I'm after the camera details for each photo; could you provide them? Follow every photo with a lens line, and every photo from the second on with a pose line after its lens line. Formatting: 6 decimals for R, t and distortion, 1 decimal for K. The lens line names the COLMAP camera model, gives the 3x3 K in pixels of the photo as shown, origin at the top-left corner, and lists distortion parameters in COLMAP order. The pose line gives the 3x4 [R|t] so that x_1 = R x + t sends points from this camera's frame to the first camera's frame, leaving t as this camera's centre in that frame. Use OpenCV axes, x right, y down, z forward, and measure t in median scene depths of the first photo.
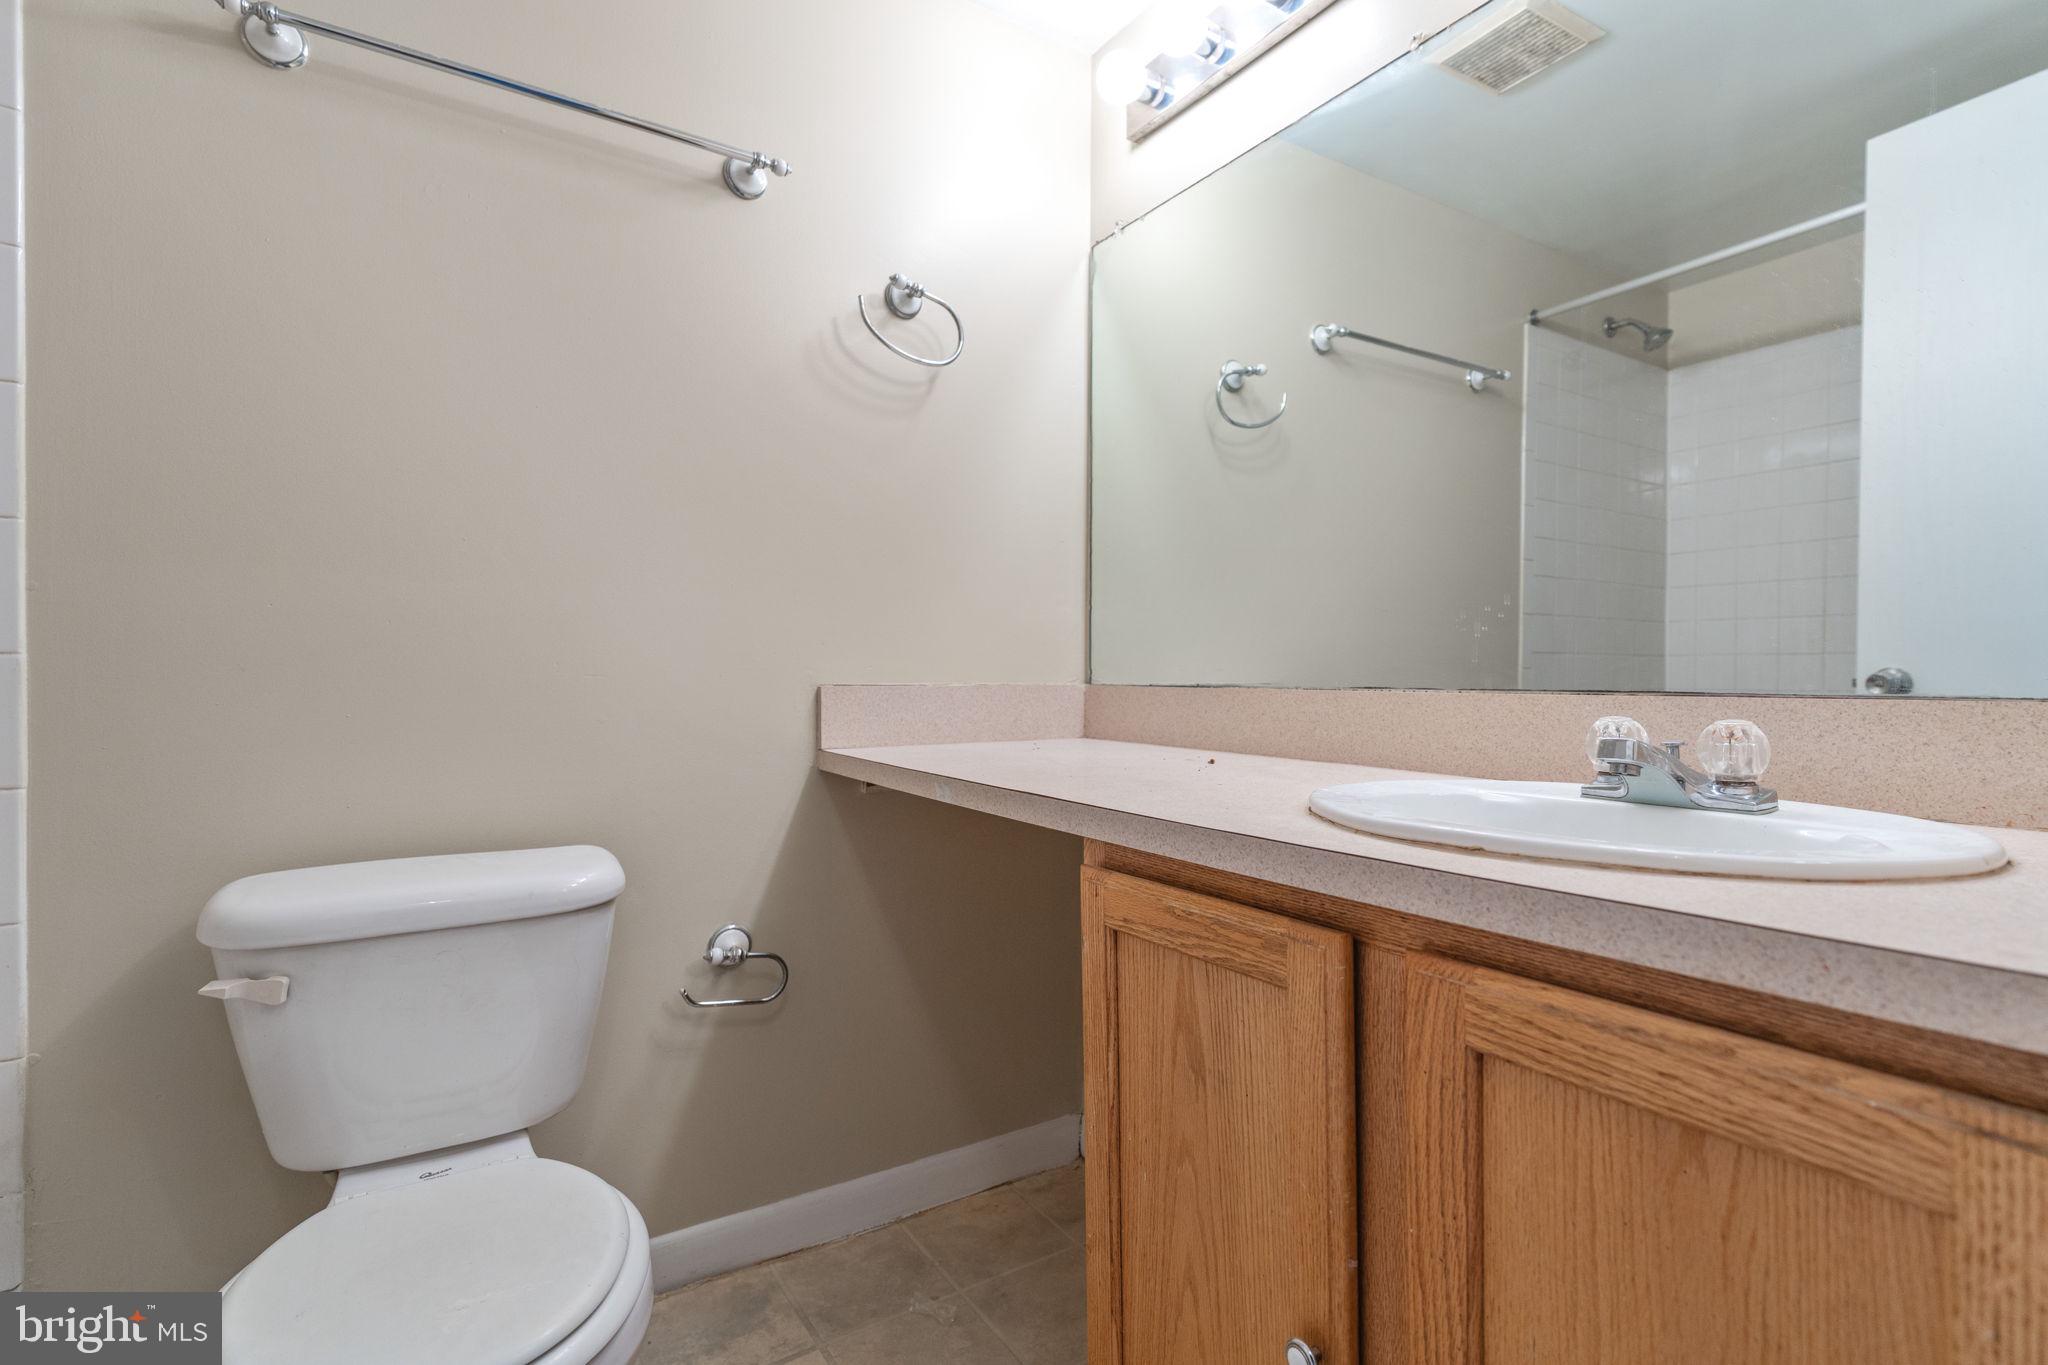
lens RADIAL K [[960.1, 0, 1024.0], [0, 960.1, 682.5], [0, 0, 1]] dist [0.000184, 0.000327]
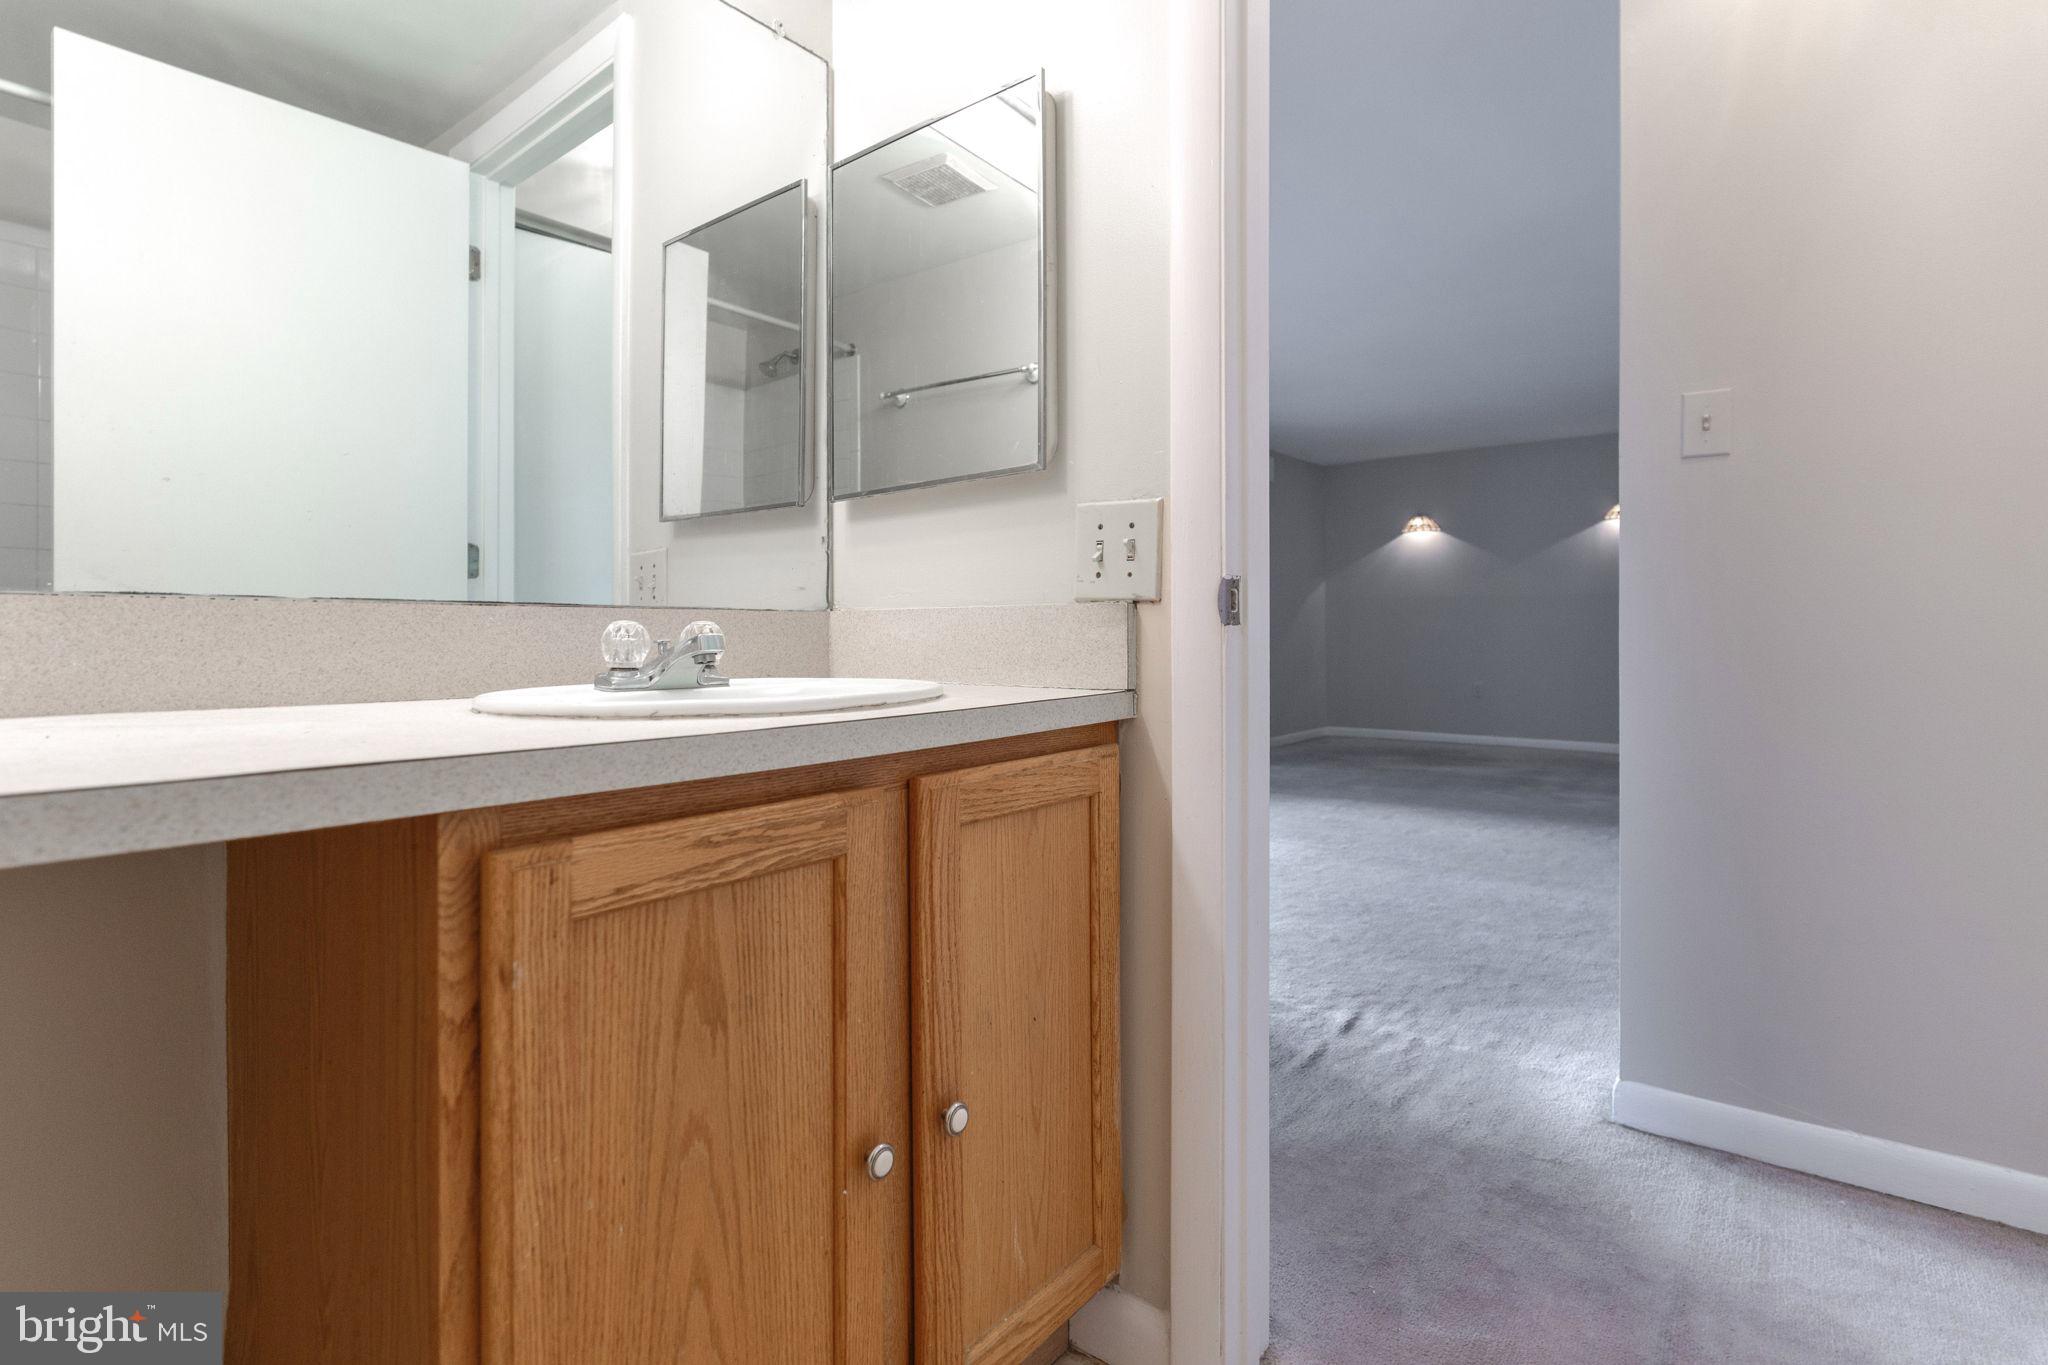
lens RADIAL K [[988.3, 0, 1010.2], [0, 988.3, 655.4], [0, 0, 1]] dist [0.001396, -0.000232]
pose [[-0.320945, -0.012455, 0.947016, -0.737474], [0.009761, 0.999817, 0.016458, 0.066275], [-0.947048, 0.014526, -0.320765, 1.026921]]
